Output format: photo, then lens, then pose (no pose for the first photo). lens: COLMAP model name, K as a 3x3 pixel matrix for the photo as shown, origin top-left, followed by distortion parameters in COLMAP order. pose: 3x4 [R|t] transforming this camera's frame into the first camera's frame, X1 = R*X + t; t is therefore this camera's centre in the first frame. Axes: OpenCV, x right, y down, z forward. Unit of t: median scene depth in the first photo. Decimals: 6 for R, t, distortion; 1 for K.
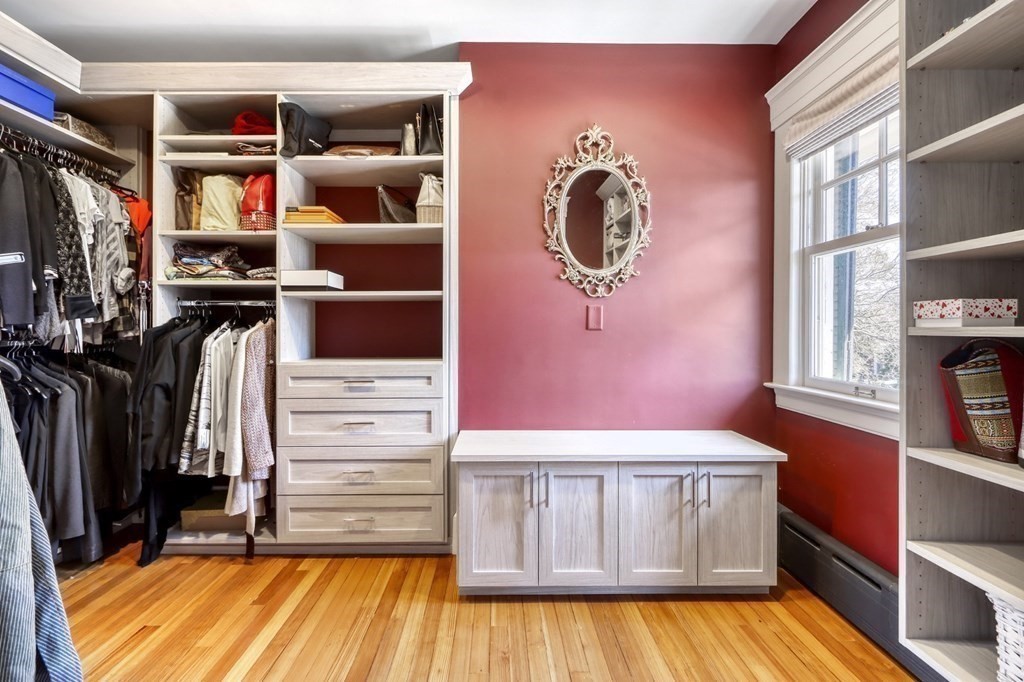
lens RADIAL K [[471.5, 0, 508.5], [0, 471.5, 333.9], [0, 0, 1]] dist [0.005302, -0.001703]
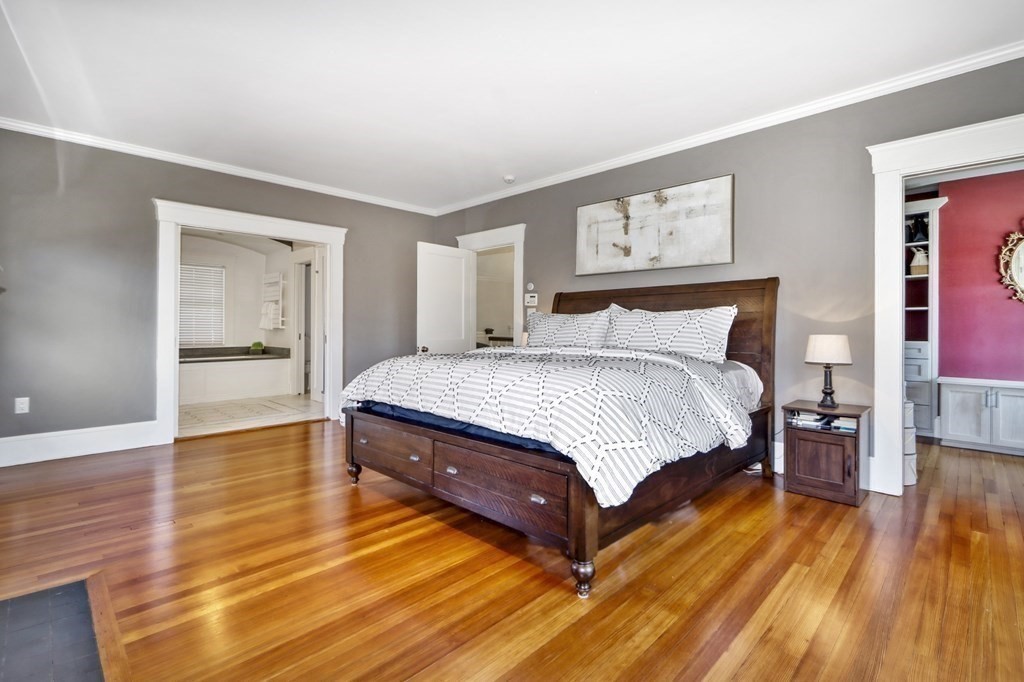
lens RADIAL K [[471.5, 0, 511.0], [0, 471.5, 329.9], [0, 0, 1]] dist [0.005302, -0.001703]
pose [[0.703104, 0.003911, -0.711077, 0.047716], [-0.008536, 0.999959, -0.002940, 0.028920], [0.711036, 0.008137, 0.703108, -1.742637]]
